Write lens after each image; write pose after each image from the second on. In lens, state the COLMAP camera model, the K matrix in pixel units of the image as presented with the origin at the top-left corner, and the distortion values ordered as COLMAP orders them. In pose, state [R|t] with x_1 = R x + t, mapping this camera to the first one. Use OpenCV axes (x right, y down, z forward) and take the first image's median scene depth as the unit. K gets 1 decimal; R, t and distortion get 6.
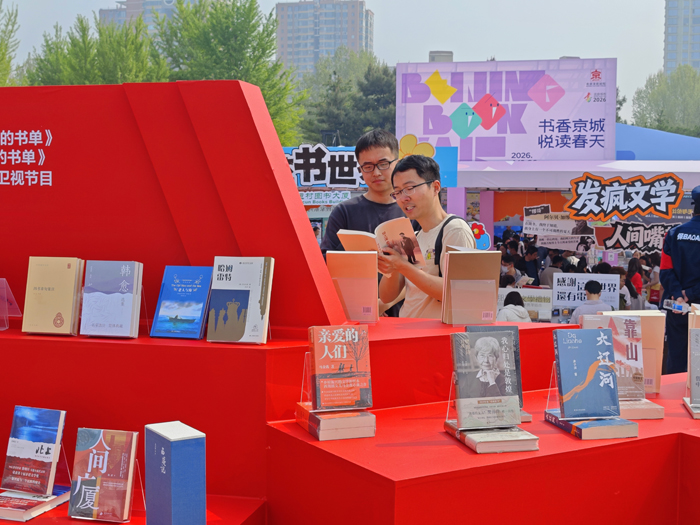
lens RADIAL K [[956.9, 0, 350.0], [0, 956.9, 262.5], [0, 0, 1]] dist [0.018500, -0.015412]
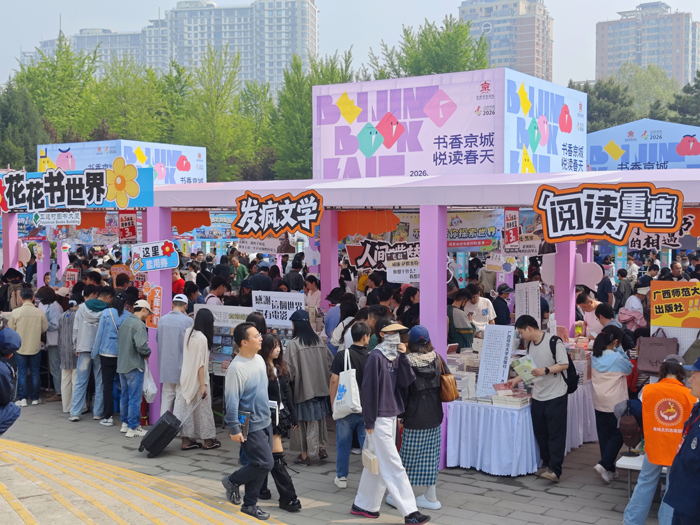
lens RADIAL K [[926.2, 0, 350.0], [0, 926.2, 262.5], [0, 0, 1]] dist [0.142862, -0.444381]
pose [[0.941359, 0.007119, -0.337331, 0.634885], [-0.014051, 0.999737, -0.018112, -0.002760], [0.337114, 0.021789, 0.941212, 0.117007]]
